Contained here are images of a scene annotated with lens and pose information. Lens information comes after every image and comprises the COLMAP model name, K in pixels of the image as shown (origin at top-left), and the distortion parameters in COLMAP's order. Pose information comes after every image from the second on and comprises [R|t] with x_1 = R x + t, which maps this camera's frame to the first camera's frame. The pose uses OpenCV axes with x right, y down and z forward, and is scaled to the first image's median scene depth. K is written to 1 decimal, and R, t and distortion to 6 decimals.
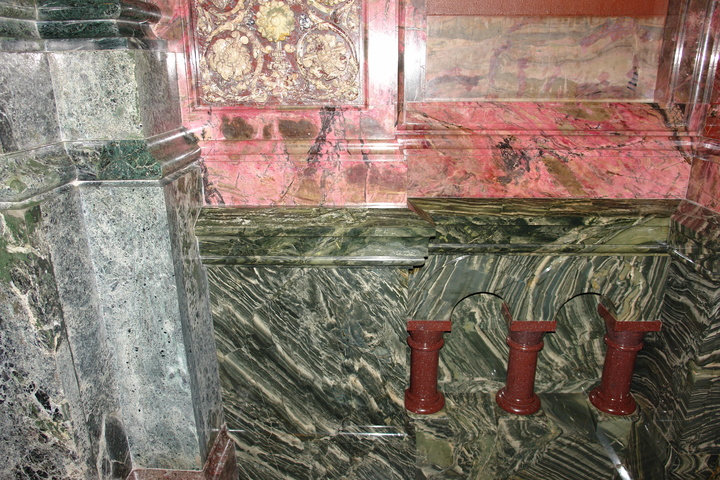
lens RADIAL K [[523.8, 0, 360.0], [0, 523.8, 240.0], [0, 0, 1]] dist [-0.065211, 0.007442]
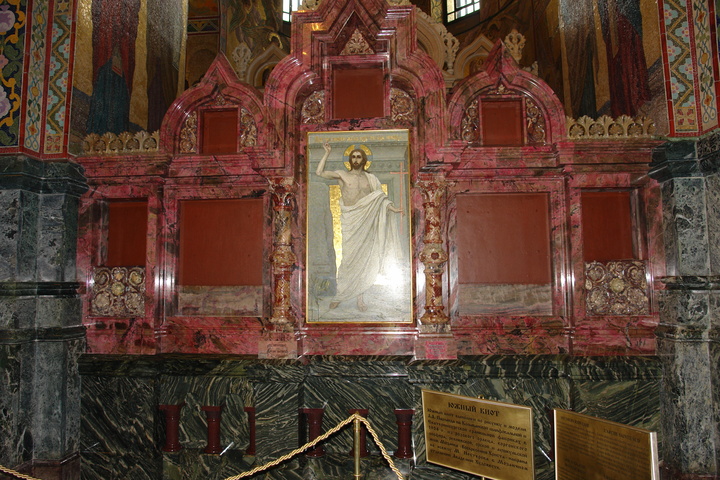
lens RADIAL K [[503.0, 0, 360.0], [0, 503.0, 240.0], [0, 0, 1]] dist [-0.090683, 0.056016]
pose [[0.999621, 0.002064, -0.027443, 1.197635], [-0.012674, 0.919673, -0.392480, 0.373933], [0.024429, 0.392679, 0.919351, -1.529850]]
